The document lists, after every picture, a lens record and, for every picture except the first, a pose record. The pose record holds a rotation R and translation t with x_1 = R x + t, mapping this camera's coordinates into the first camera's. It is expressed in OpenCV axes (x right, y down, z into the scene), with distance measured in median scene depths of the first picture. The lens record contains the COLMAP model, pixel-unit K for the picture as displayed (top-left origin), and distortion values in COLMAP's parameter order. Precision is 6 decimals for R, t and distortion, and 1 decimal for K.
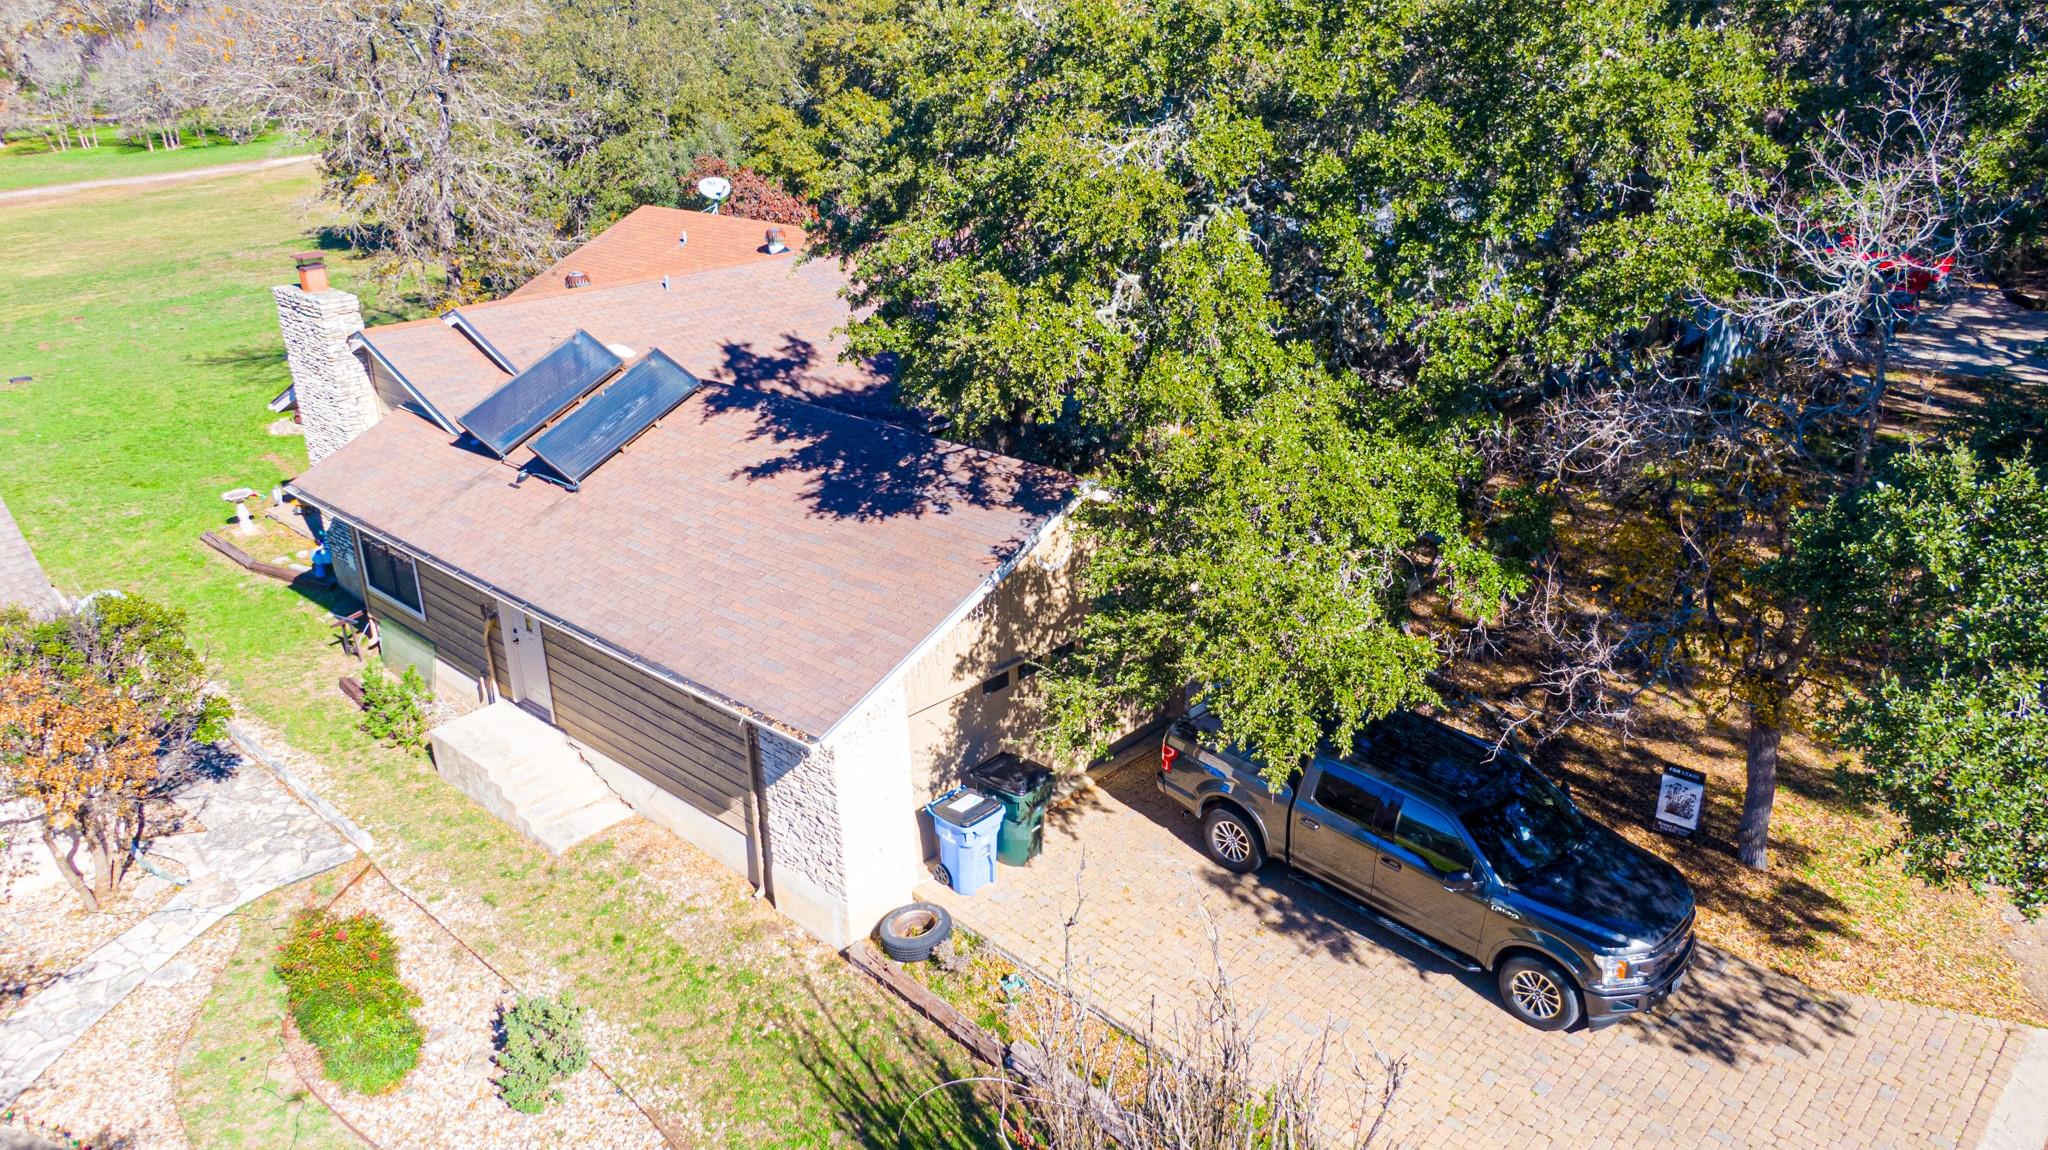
lens RADIAL K [[1416.7, 0, 1024.0], [0, 1416.7, 575.0], [0, 0, 1]] dist [0.074967, -0.127608]
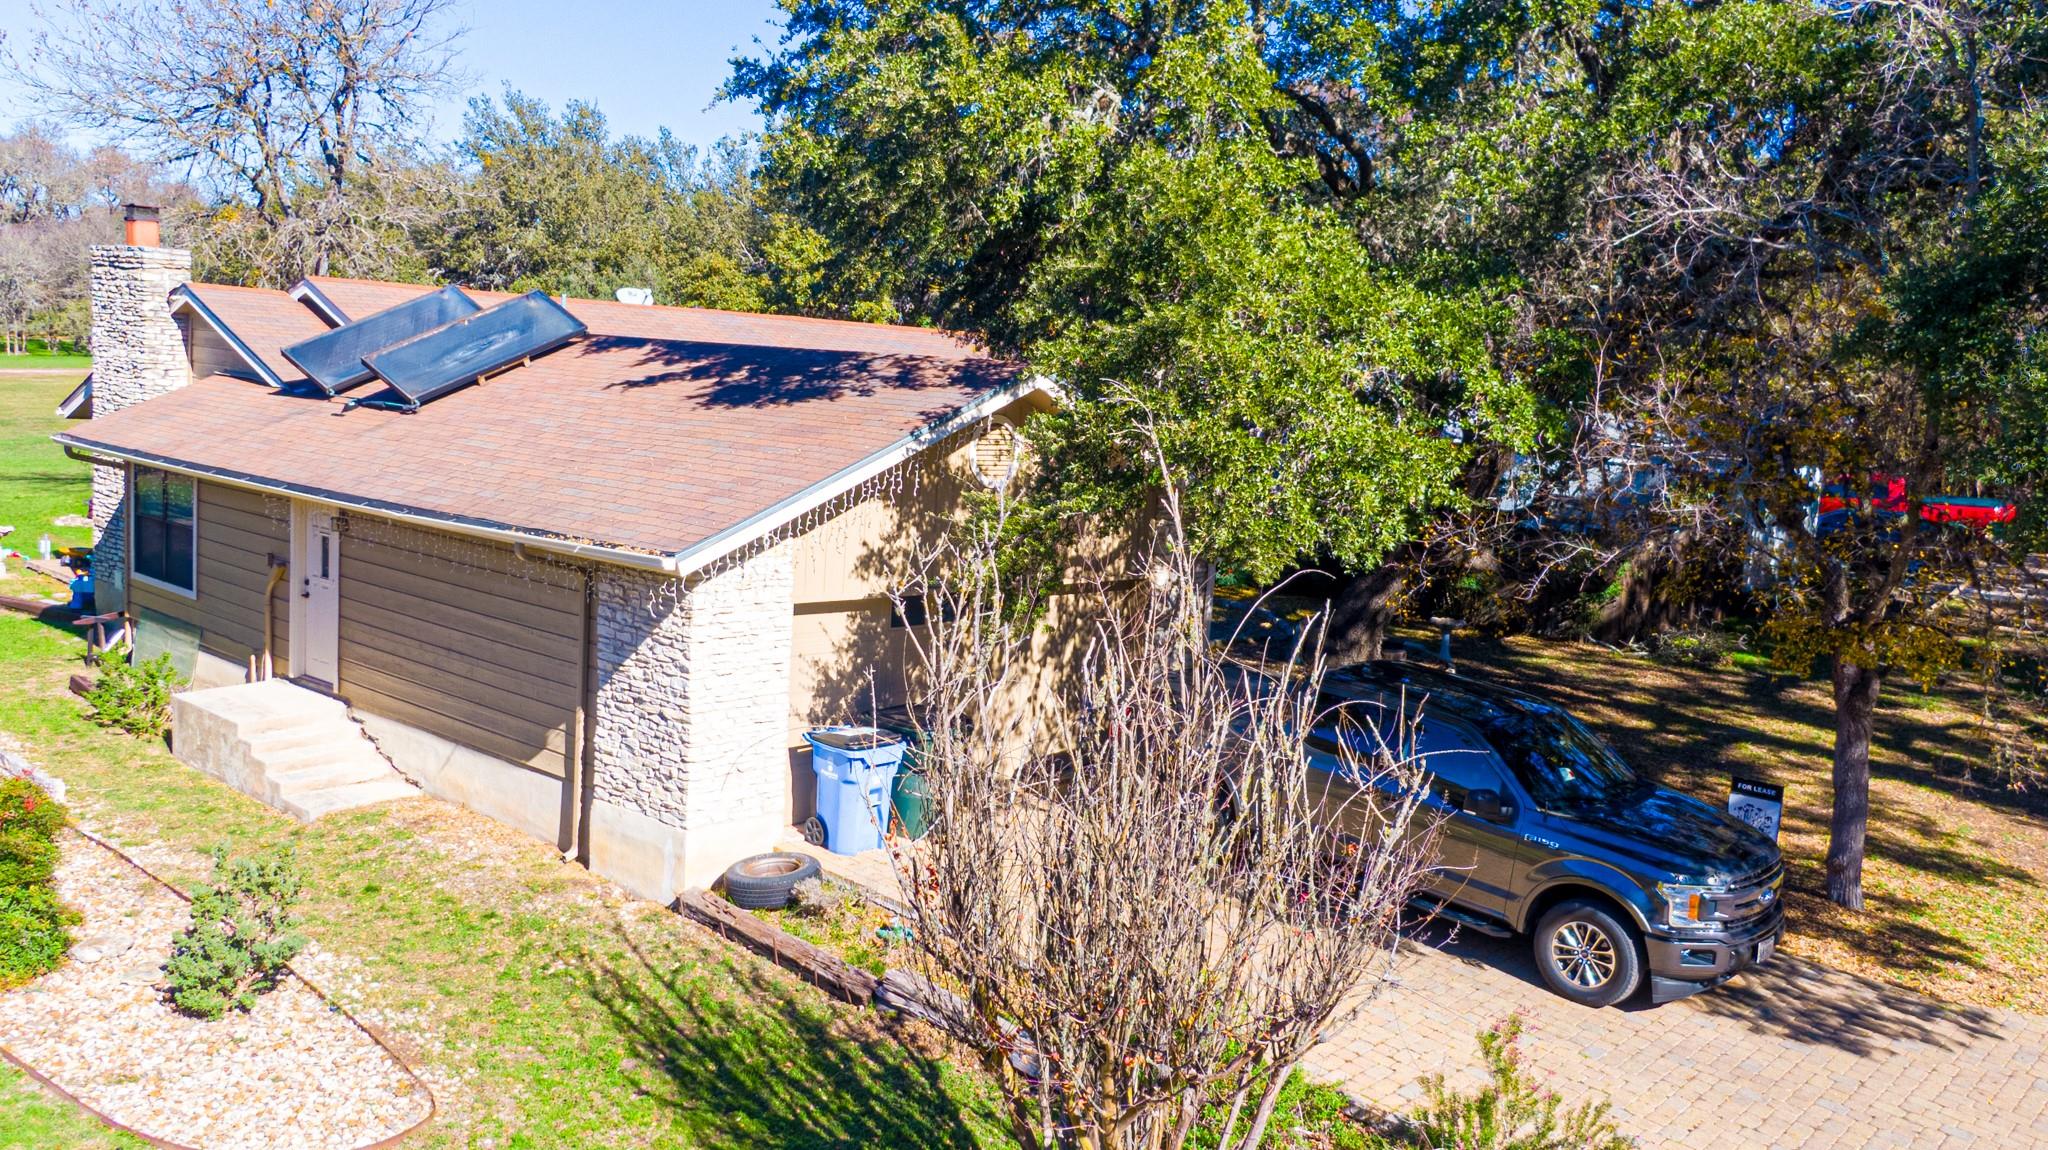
lens RADIAL K [[1642.1, 0, 1053.4], [0, 1642.1, 574.6], [0, 0, 1]] dist [0.053308, -0.075036]
pose [[0.995748, 0.081445, 0.043034, 0.020549], [-0.068359, 0.966491, -0.247430, 0.286940], [-0.061744, 0.243436, 0.967950, 0.102069]]
